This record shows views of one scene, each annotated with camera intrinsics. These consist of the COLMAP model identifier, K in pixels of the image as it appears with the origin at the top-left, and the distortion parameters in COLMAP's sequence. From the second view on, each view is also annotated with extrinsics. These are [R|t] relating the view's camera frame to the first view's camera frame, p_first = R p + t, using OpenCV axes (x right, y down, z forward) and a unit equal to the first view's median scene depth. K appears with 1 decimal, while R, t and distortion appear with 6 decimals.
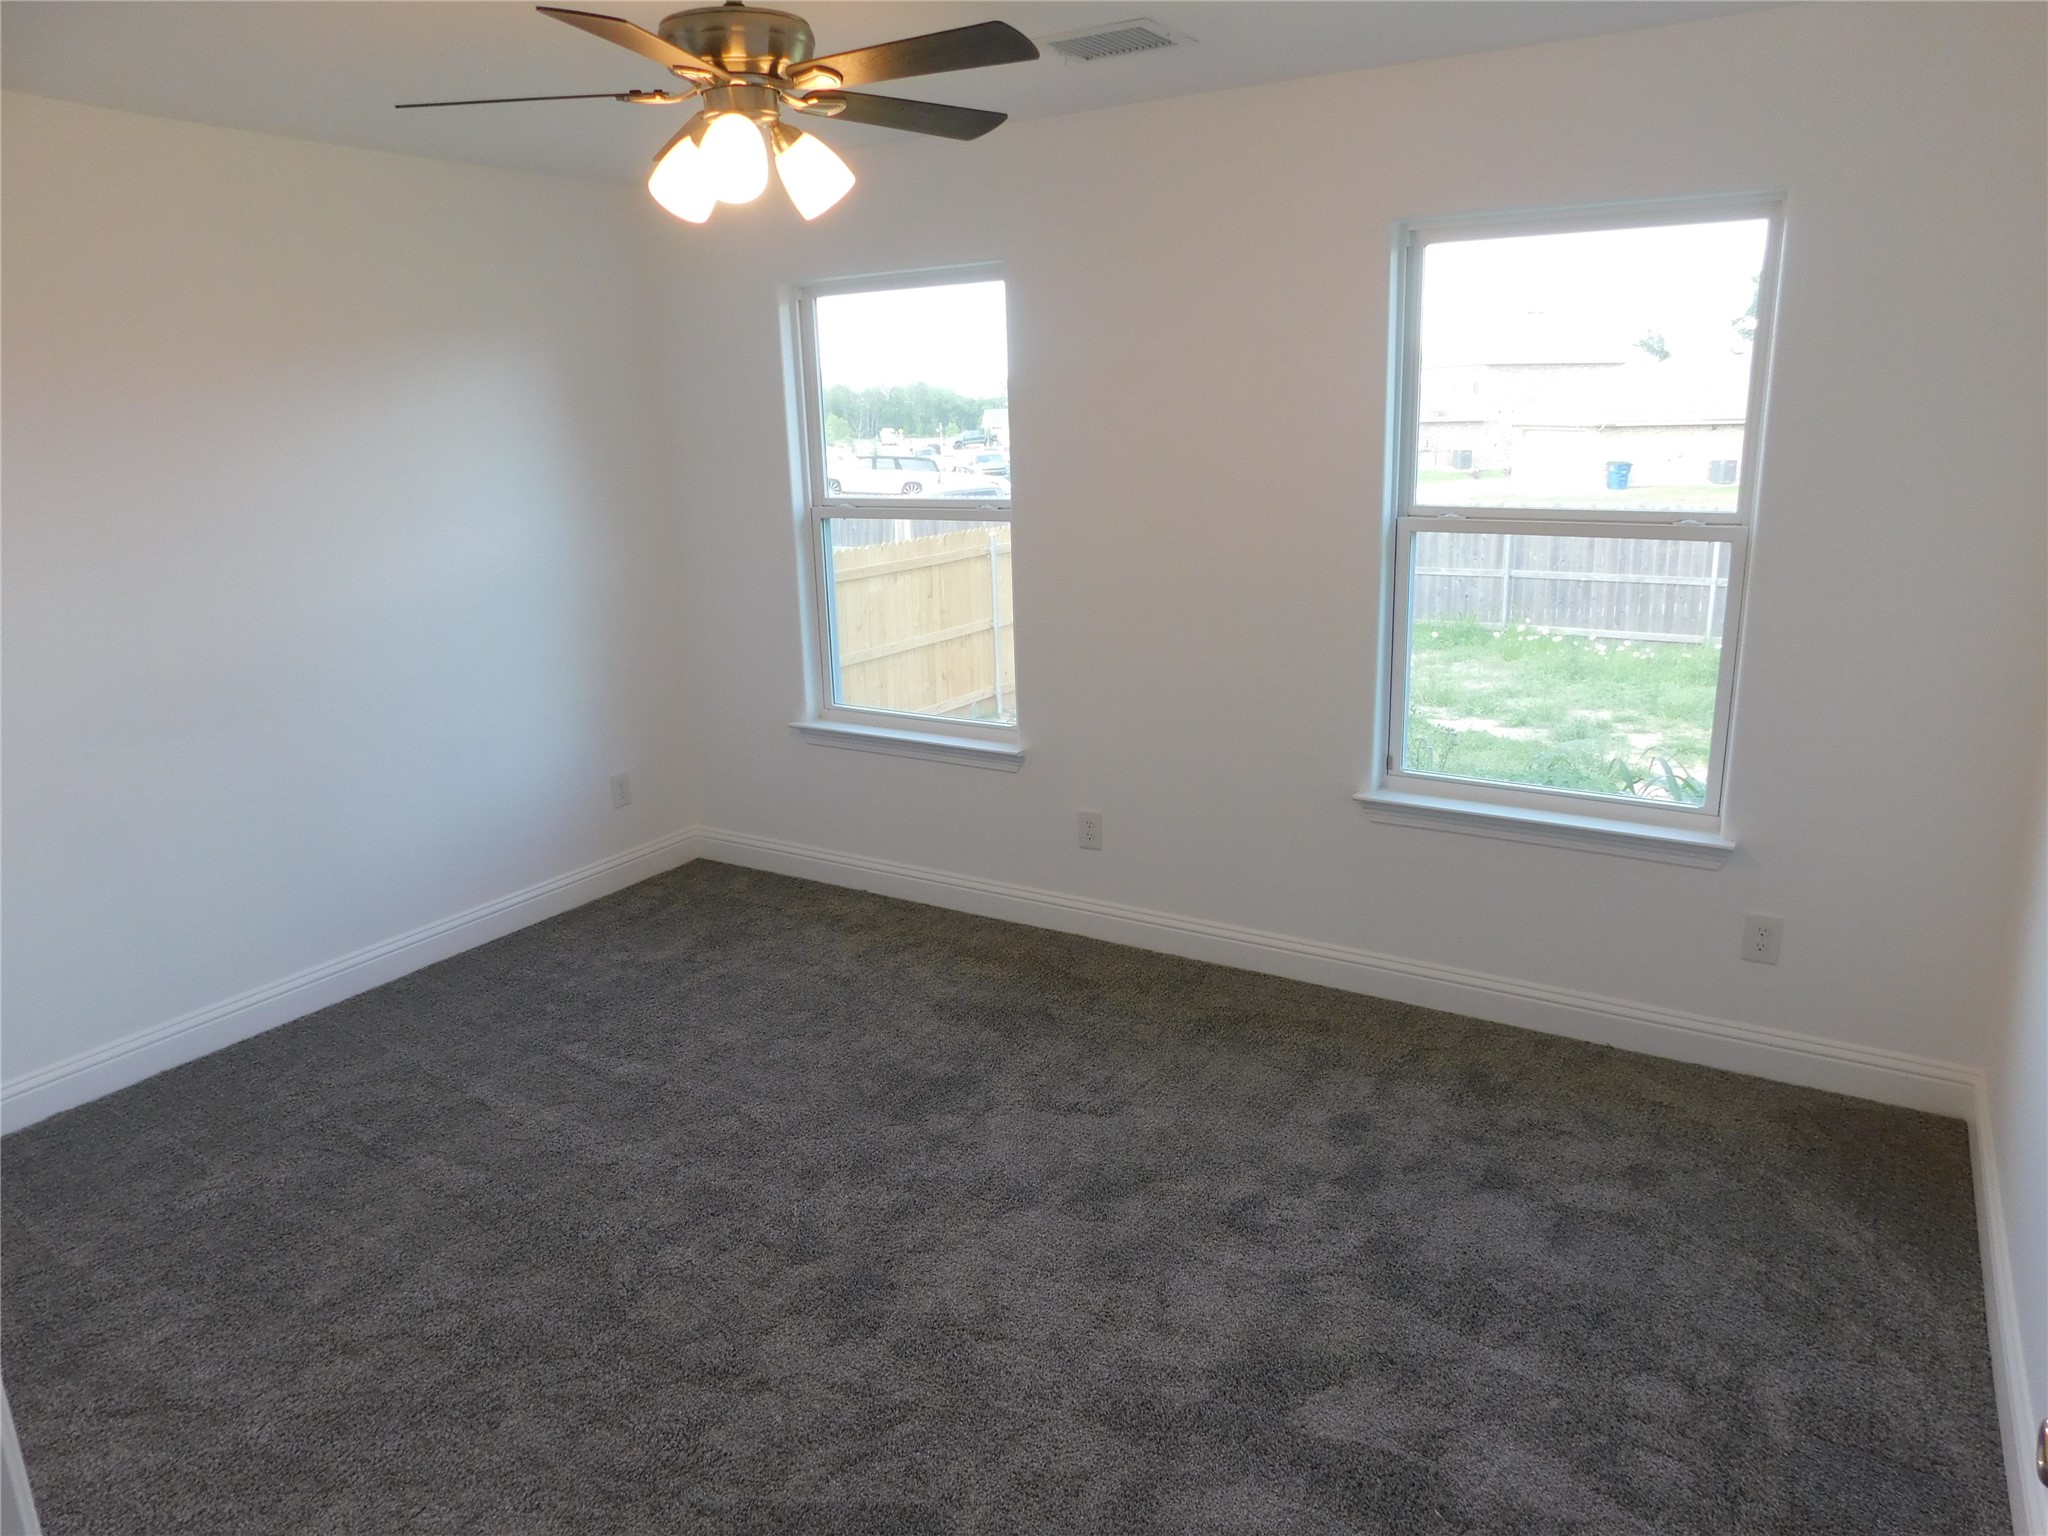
lens RADIAL K [[1353.5, 0, 1031.5], [0, 1353.5, 767.5], [0, 0, 1]] dist [-0.072786, 0.057282]
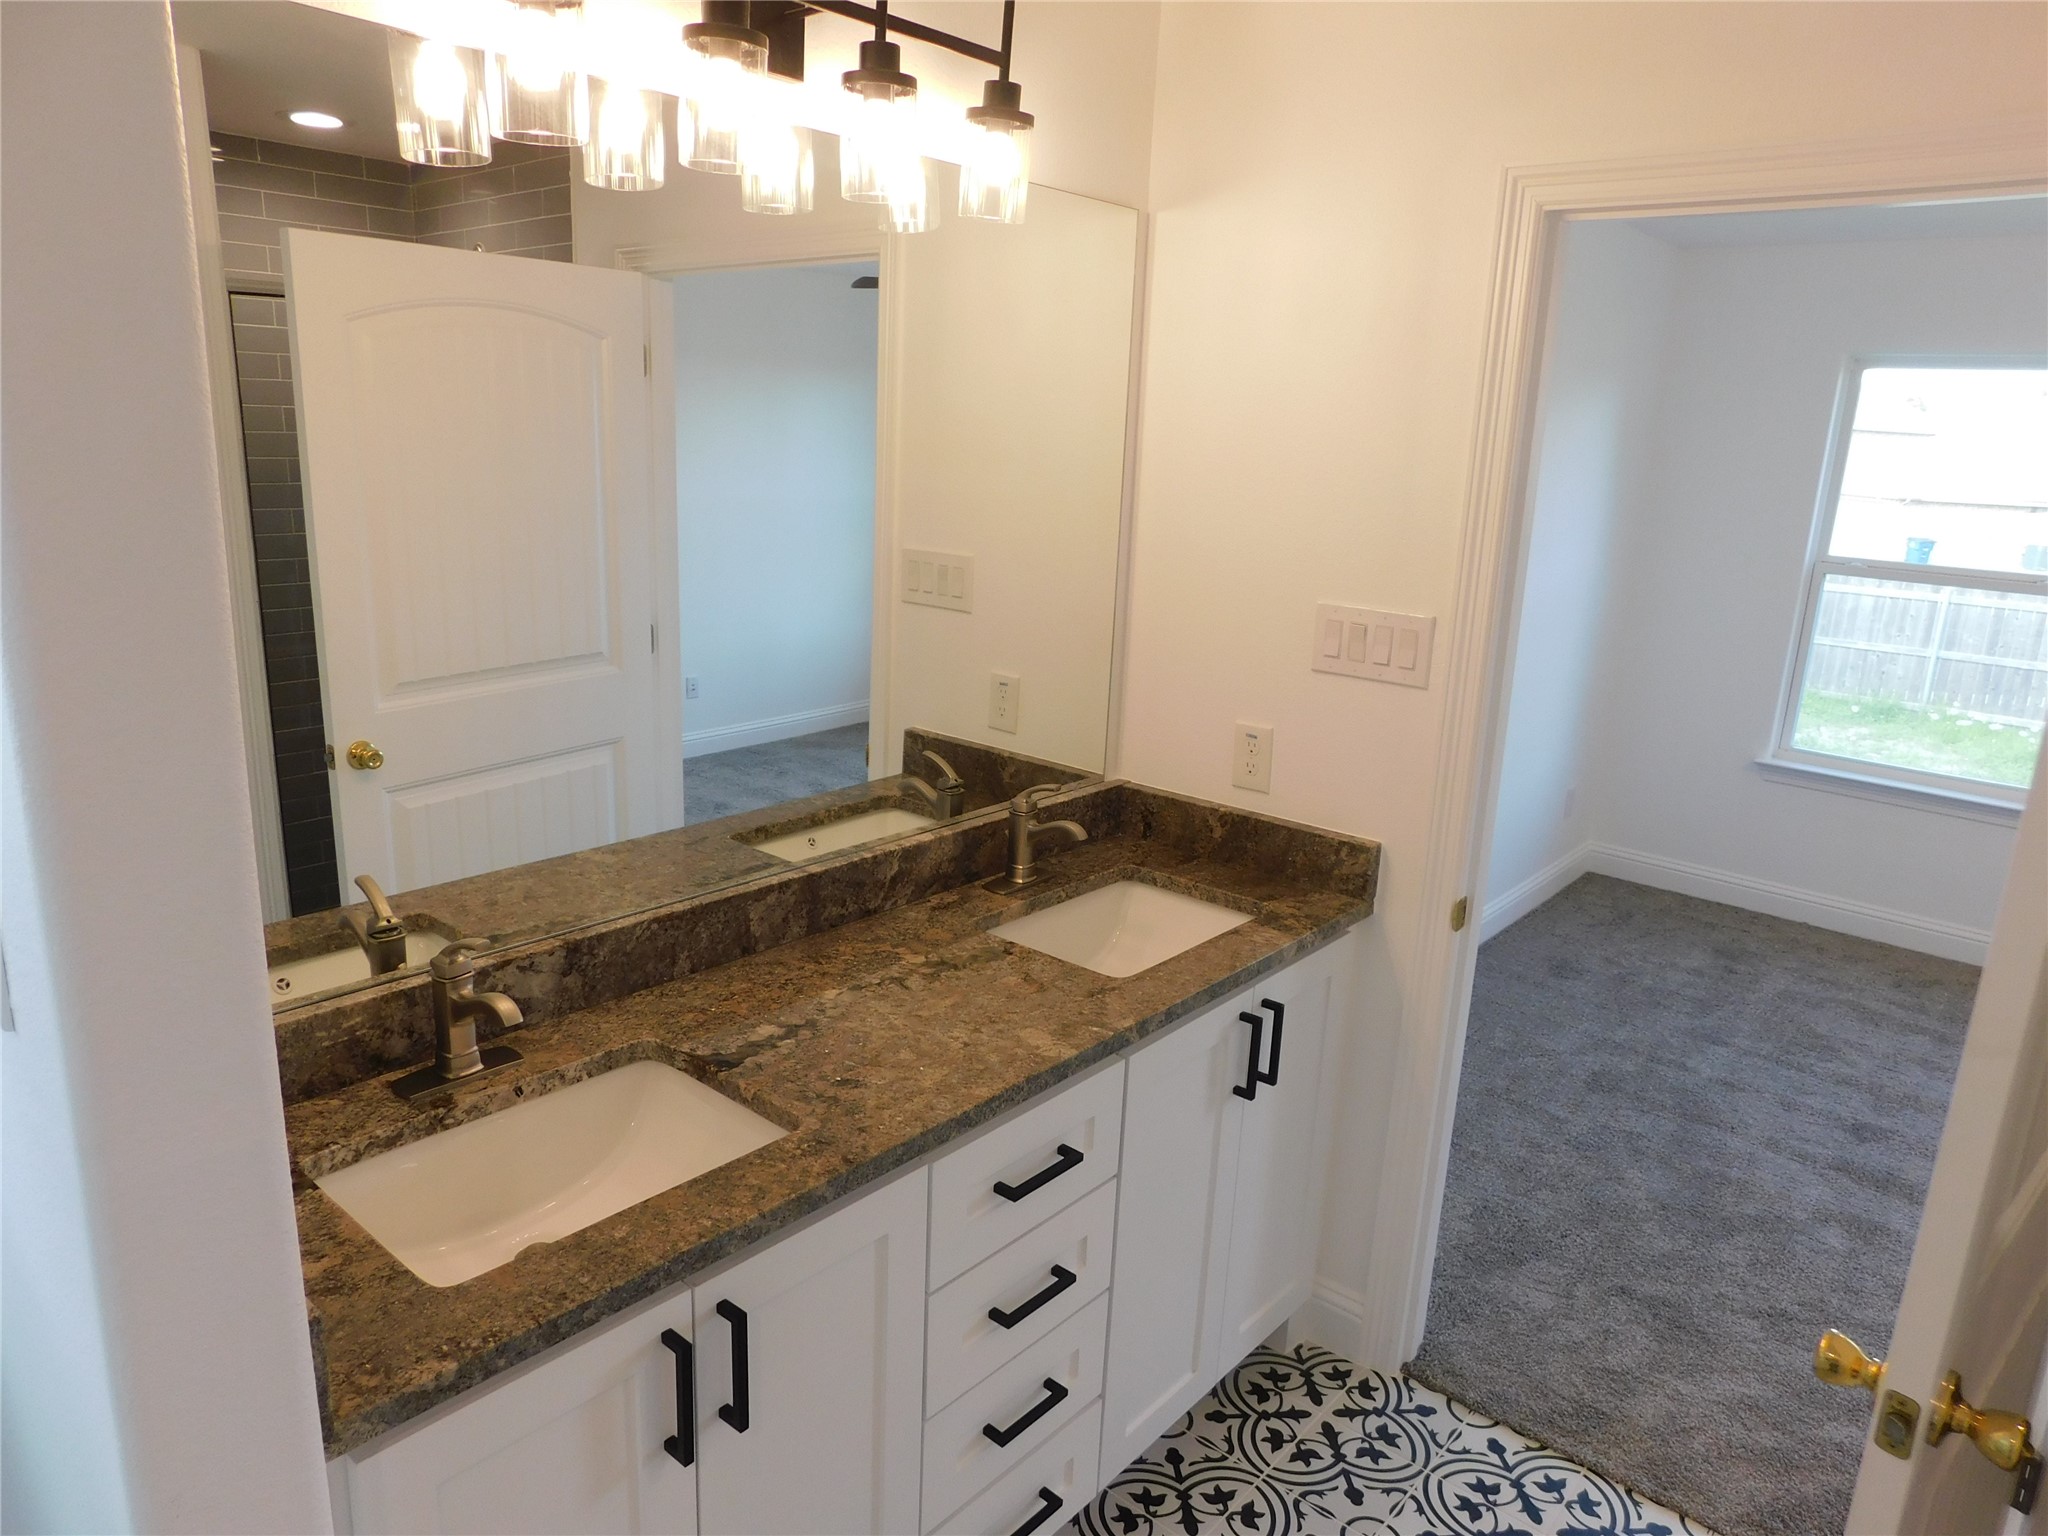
lens RADIAL K [[1353.5, 0, 1031.5], [0, 1353.5, 767.5], [0, 0, 1]] dist [-0.072786, 0.057282]
pose [[0.985602, 0.107932, -0.130148, -0.155974], [-0.109111, 0.994028, -0.001942, 0.010130], [0.129161, 0.016115, 0.991493, -0.031115]]
